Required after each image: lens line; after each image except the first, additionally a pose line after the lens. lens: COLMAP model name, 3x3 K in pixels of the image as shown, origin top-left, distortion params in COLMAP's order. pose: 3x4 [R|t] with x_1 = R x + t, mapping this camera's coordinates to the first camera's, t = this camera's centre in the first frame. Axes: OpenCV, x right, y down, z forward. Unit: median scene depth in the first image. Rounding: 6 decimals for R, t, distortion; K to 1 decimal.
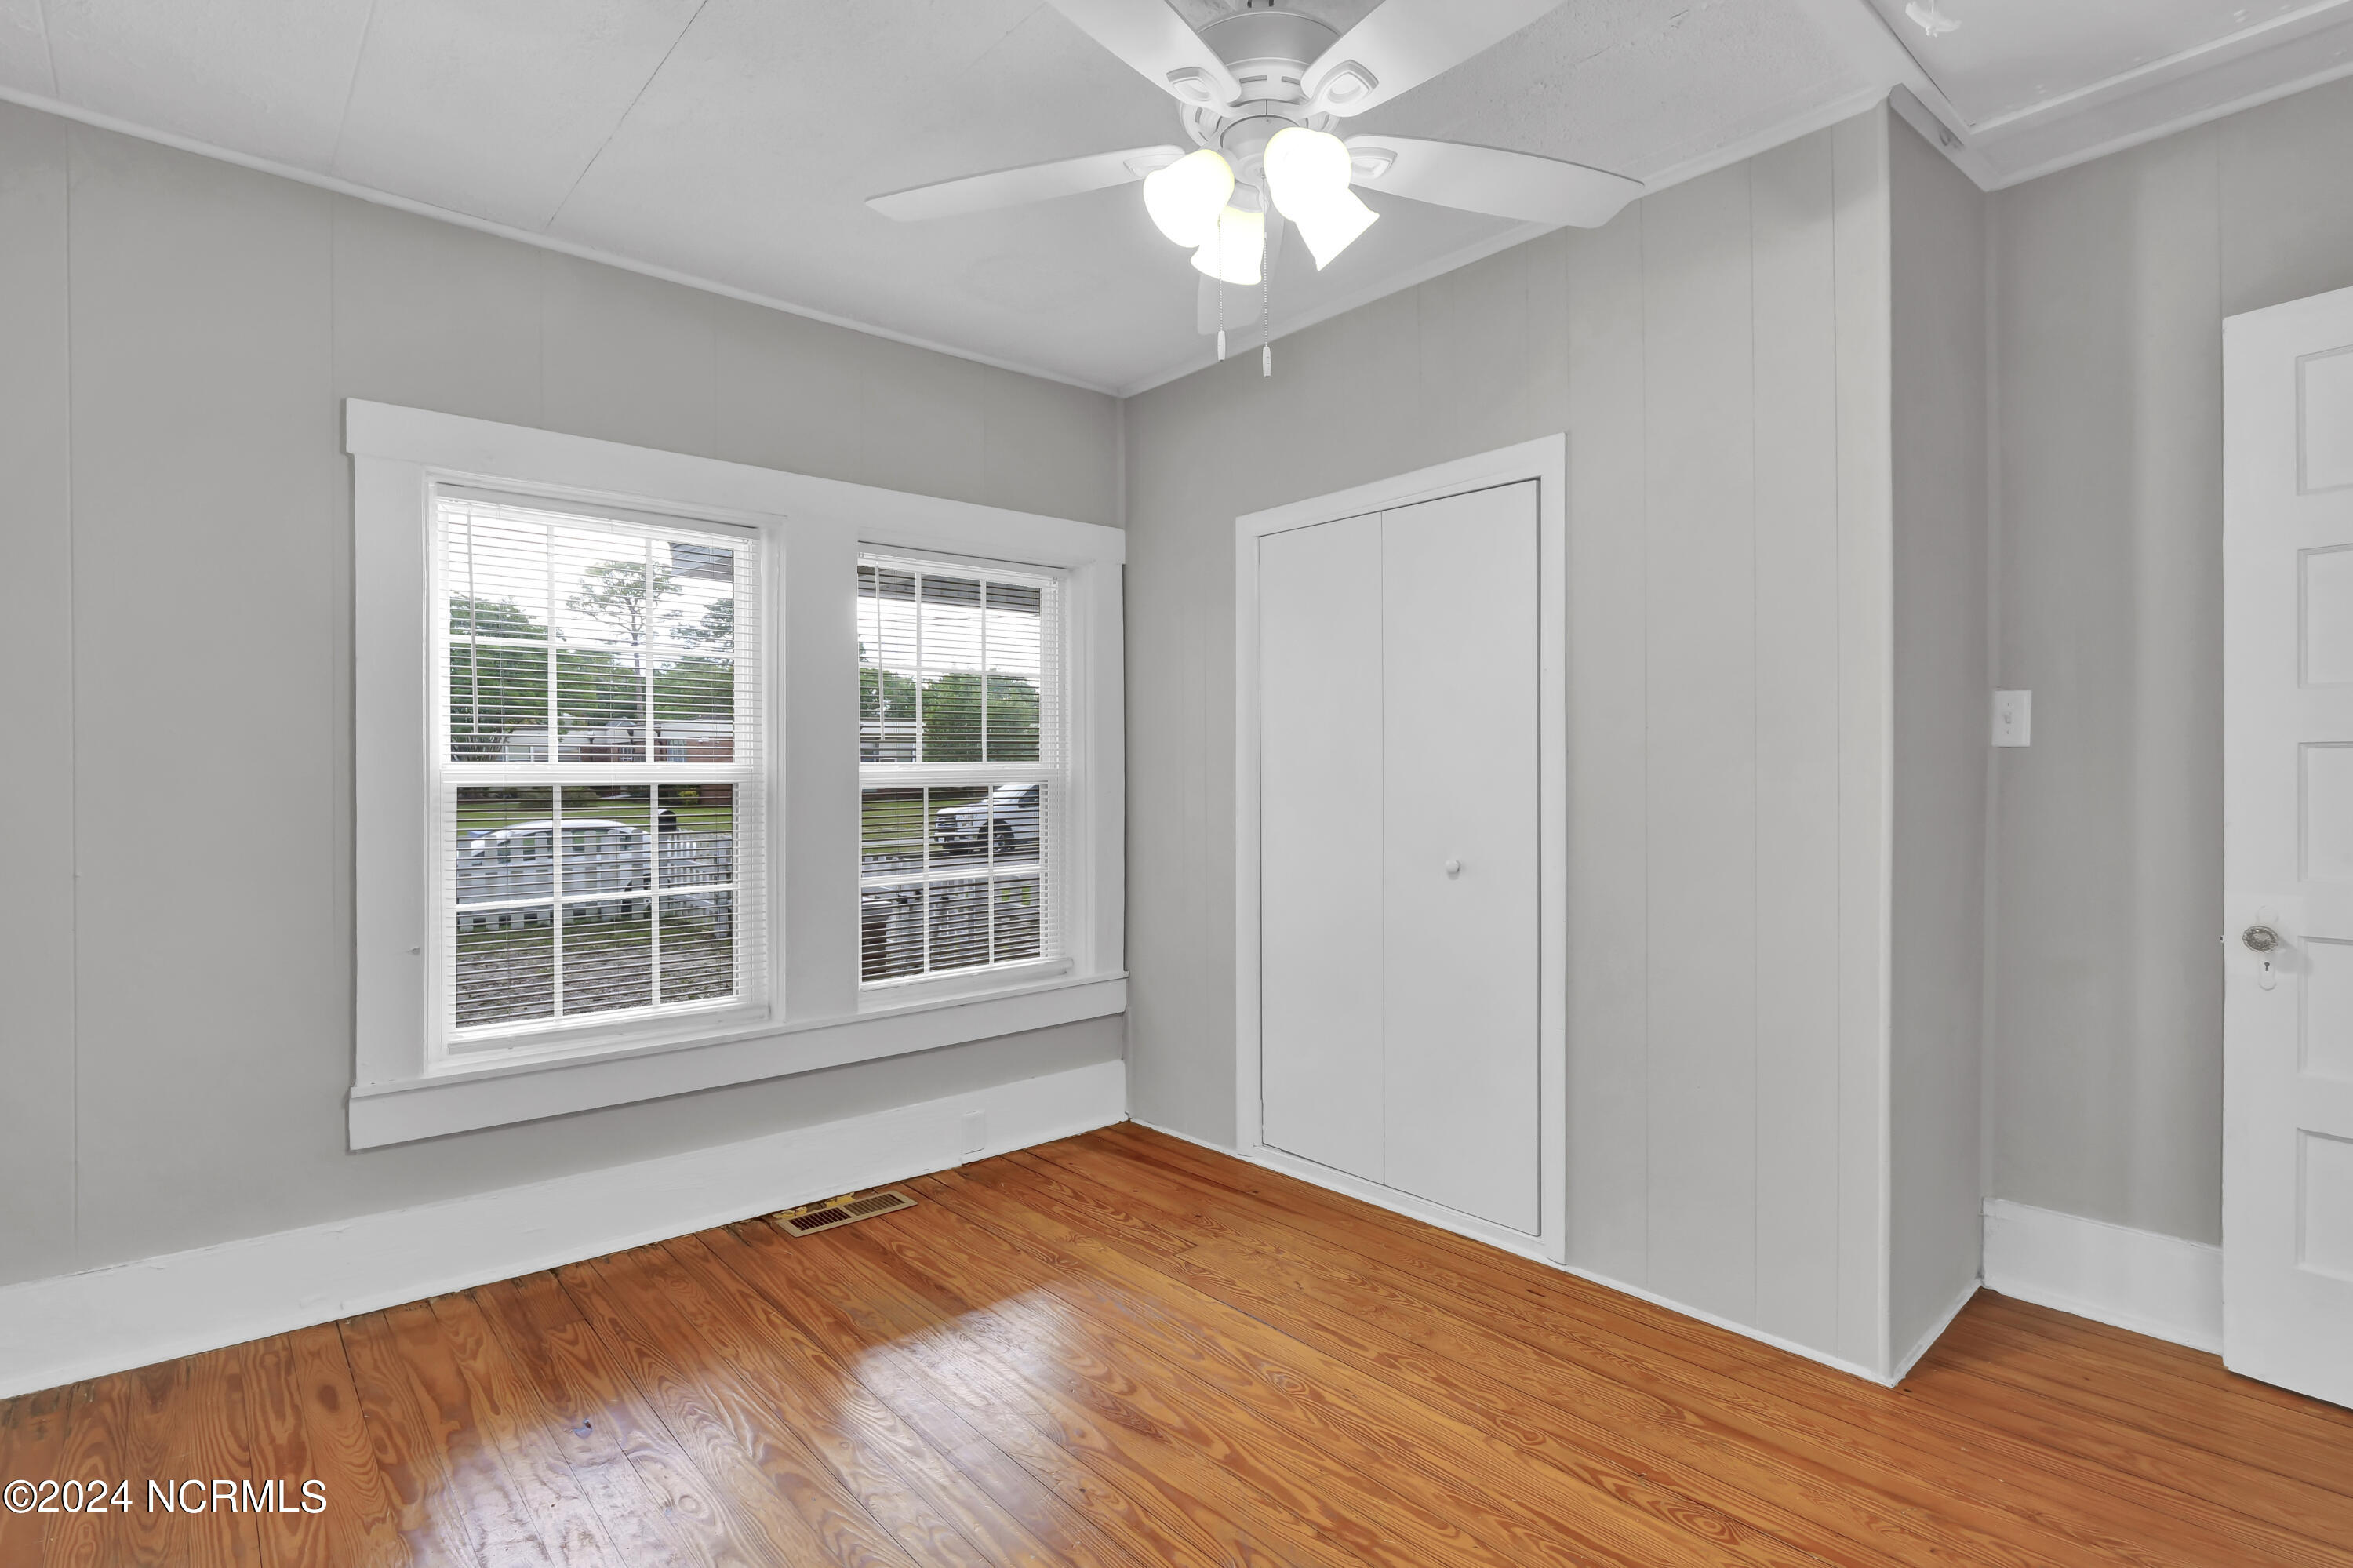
lens RADIAL K [[1151.5, 0, 1160.4], [0, 1151.5, 767.6], [0, 0, 1]] dist [-0.009604, -0.000321]
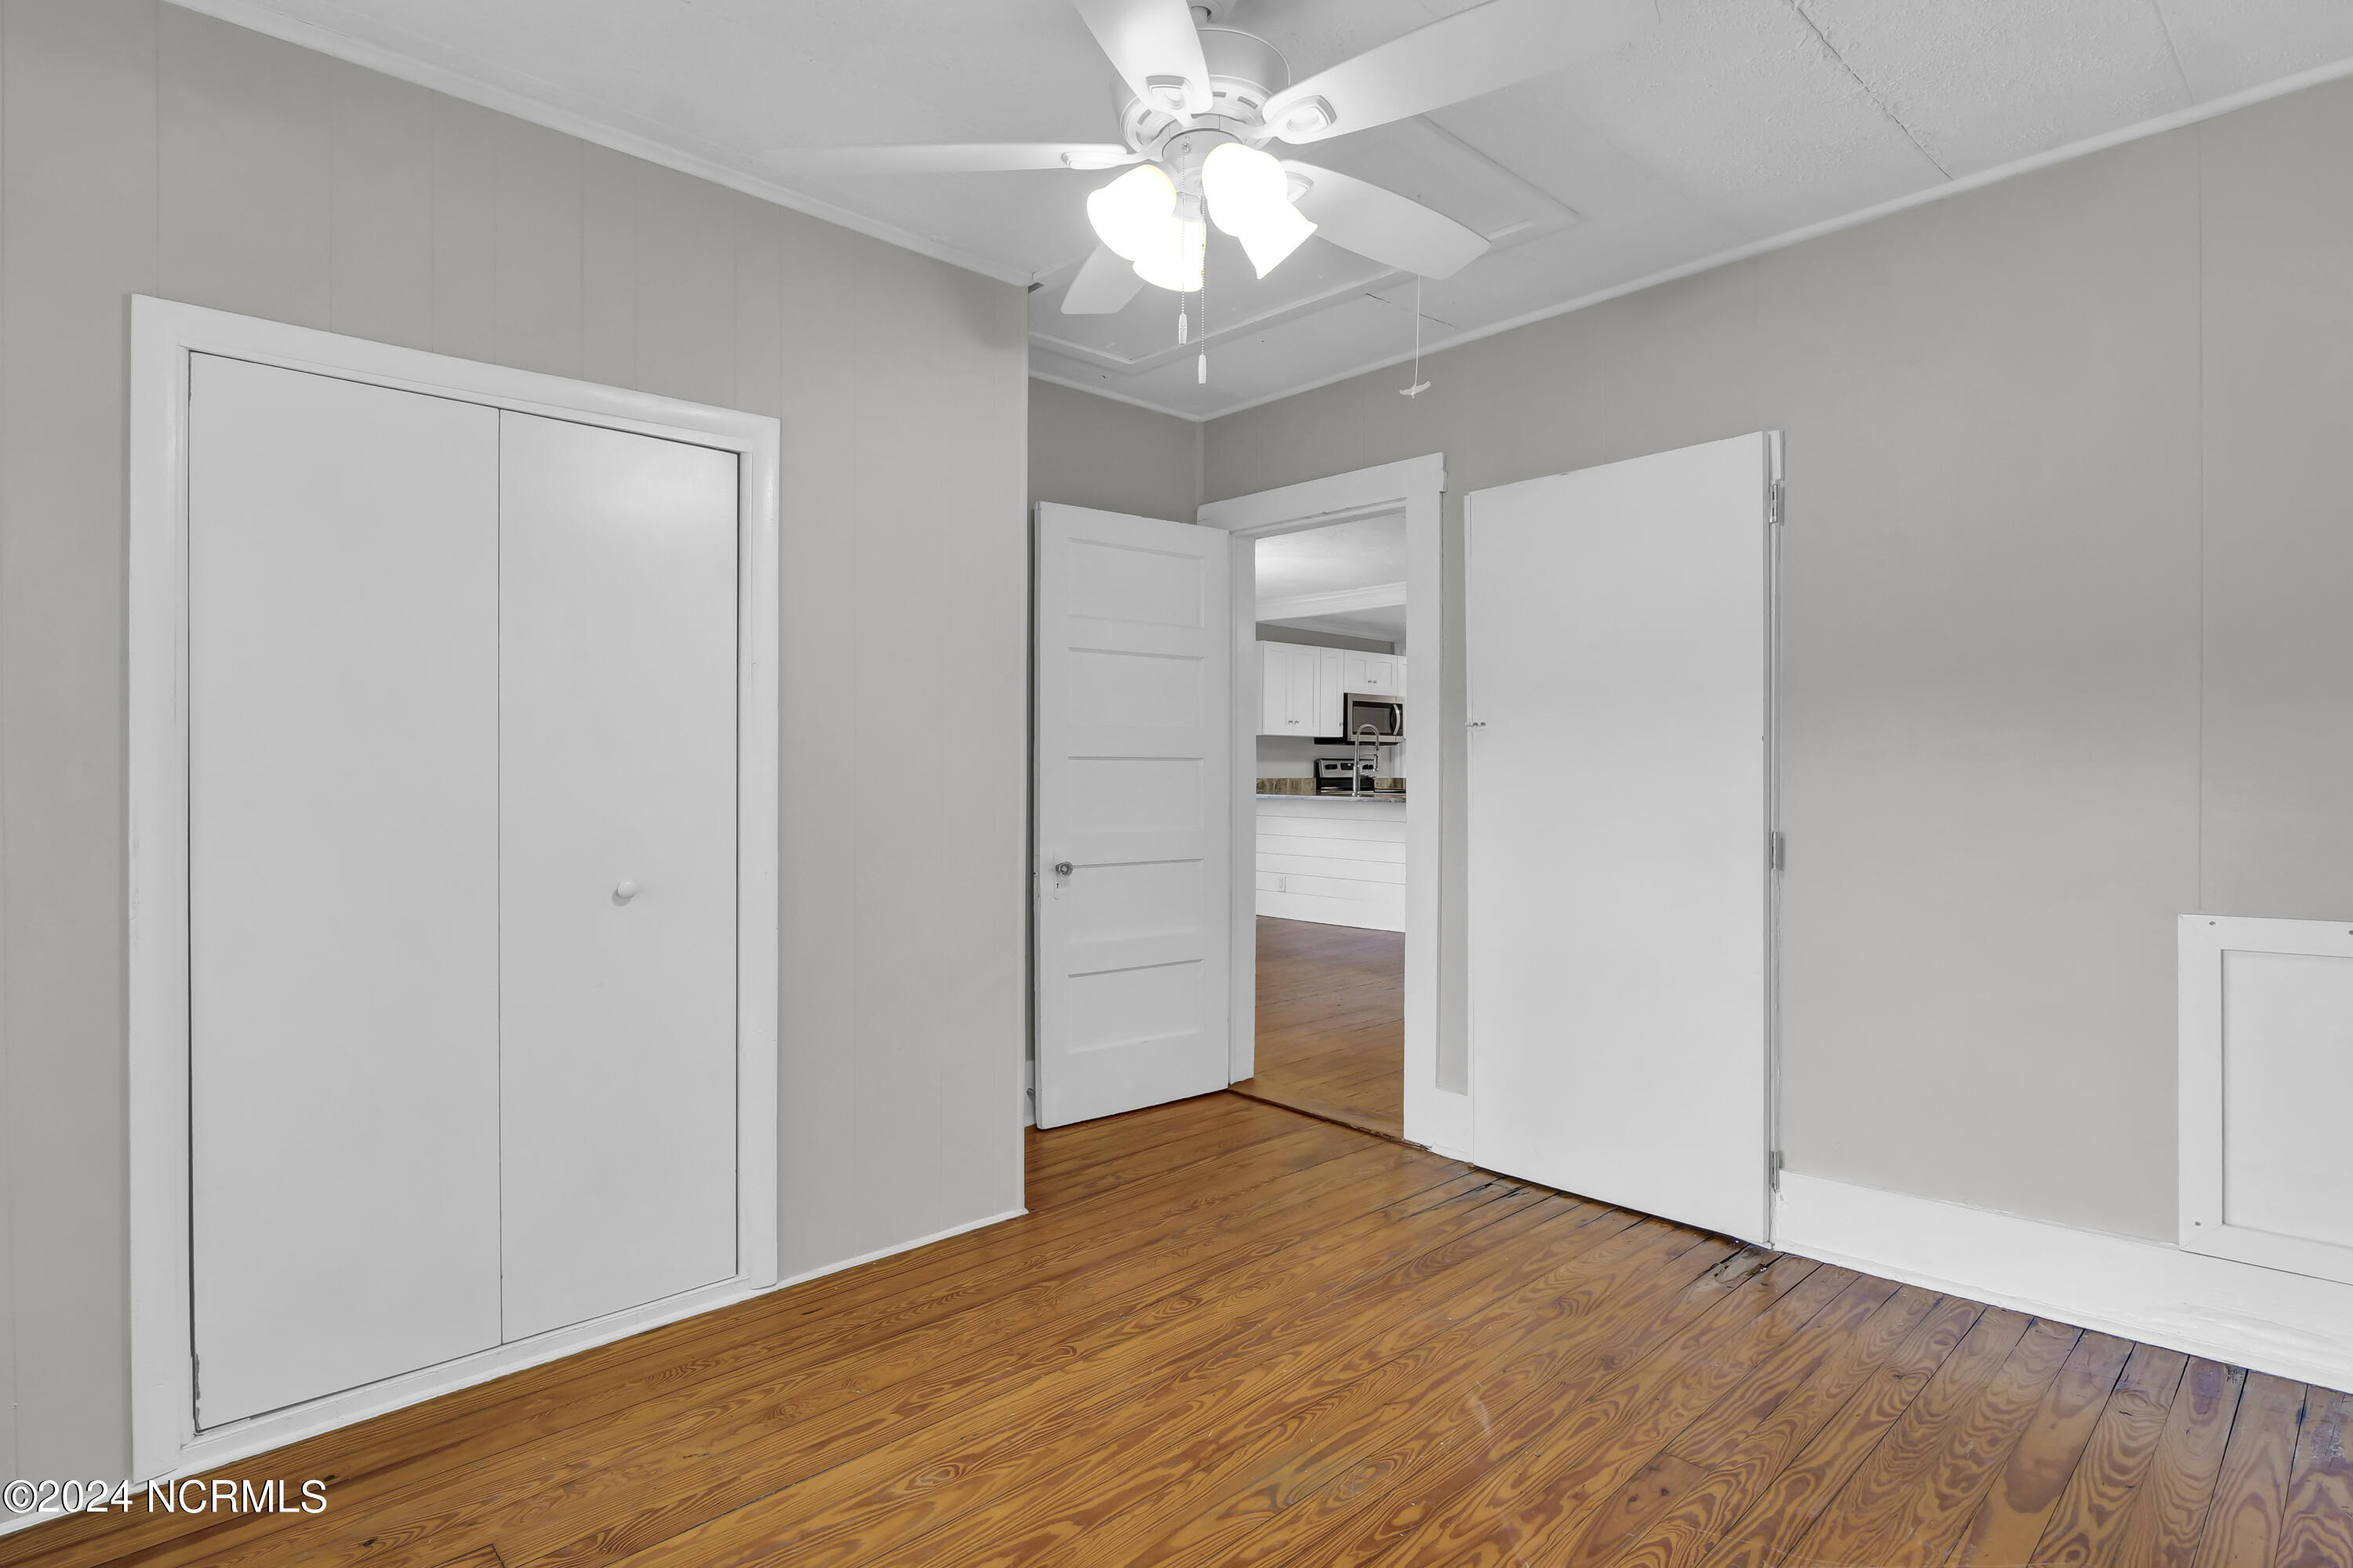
lens RADIAL K [[1151.5, 0, 1160.4], [0, 1151.5, 767.6], [0, 0, 1]] dist [-0.009604, -0.000321]
pose [[-0.023796, 0.012538, 0.999638, -0.667050], [0.002395, 0.999919, -0.012484, 0.012845], [-0.999714, 0.002098, -0.023824, 0.746271]]
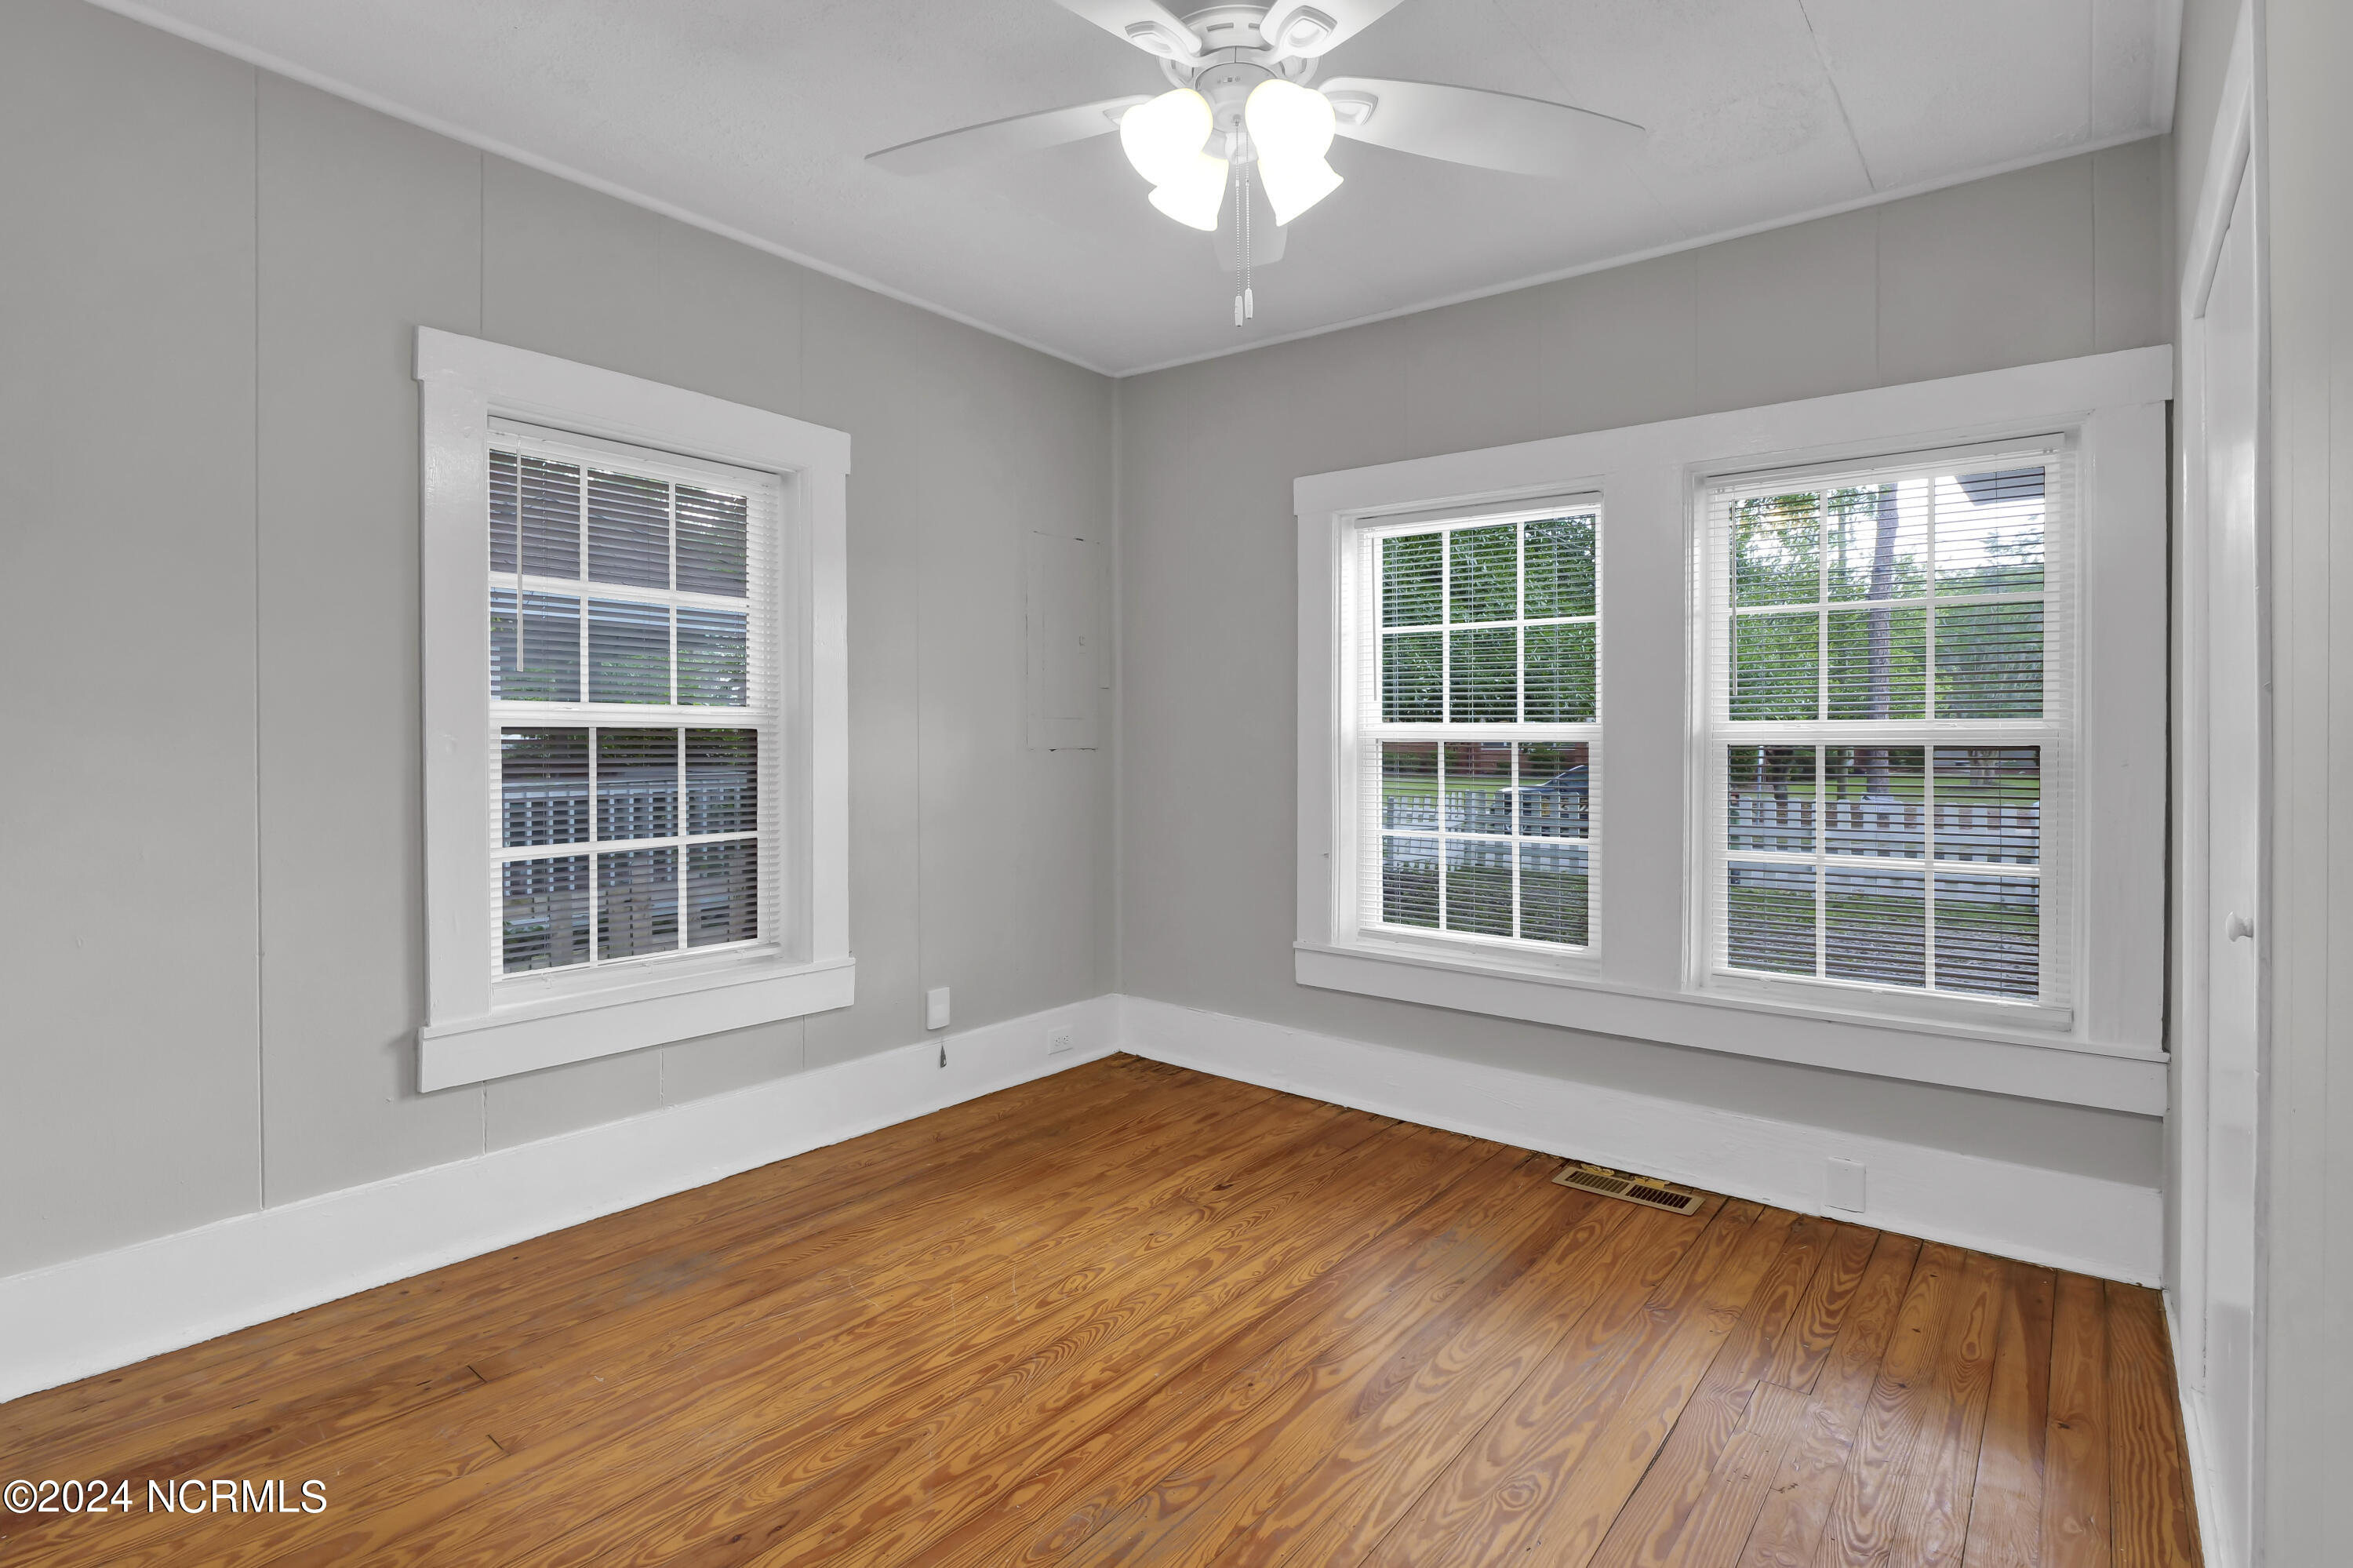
lens RADIAL K [[1197.9, 0, 1184.7], [0, 1197.9, 756.5], [0, 0, 1]] dist [-0.002942, -0.000058]
pose [[0.206216, 0.028381, -0.978095, 0.763673], [-0.006044, 0.999597, 0.027731, -0.004129], [0.978488, 0.000194, 0.206304, 0.521451]]
